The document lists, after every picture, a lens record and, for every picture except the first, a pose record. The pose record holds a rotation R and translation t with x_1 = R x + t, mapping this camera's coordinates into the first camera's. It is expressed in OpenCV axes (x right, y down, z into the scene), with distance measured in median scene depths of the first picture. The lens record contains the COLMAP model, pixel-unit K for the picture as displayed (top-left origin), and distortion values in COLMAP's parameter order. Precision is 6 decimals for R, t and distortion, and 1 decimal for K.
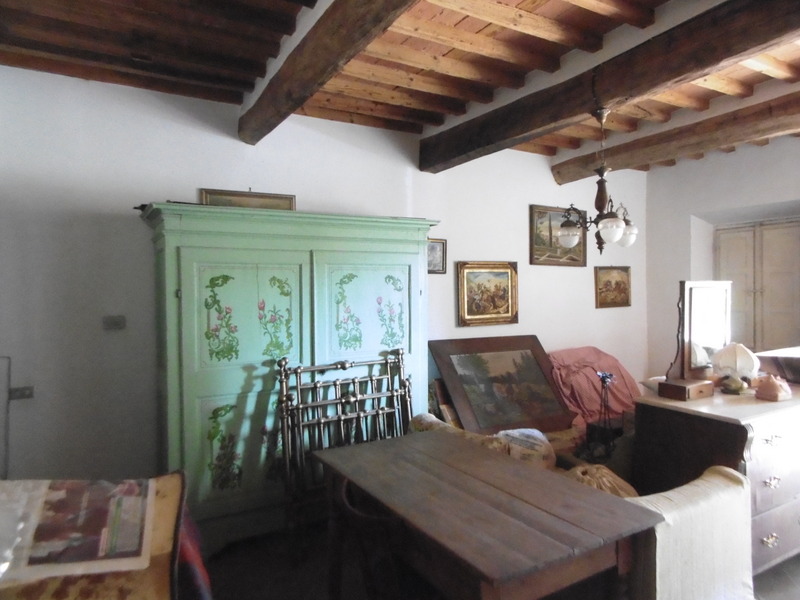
lens RADIAL K [[524.5, 0, 399.4], [0, 524.5, 300.8], [0, 0, 1]] dist [-0.002406, -0.001797]
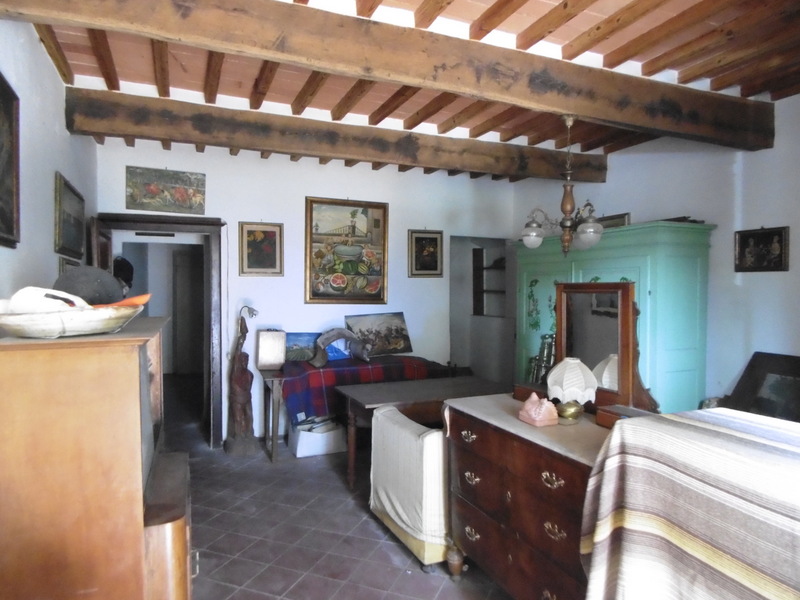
lens RADIAL K [[524.5, 0, 400.9], [0, 524.5, 295.8], [0, 0, 1]] dist [-0.002406, -0.001797]
pose [[-0.113106, 0.030160, -0.993125, 1.374980], [-0.019060, 0.999289, 0.032518, -0.042814], [0.993400, 0.022607, -0.112451, 0.763713]]
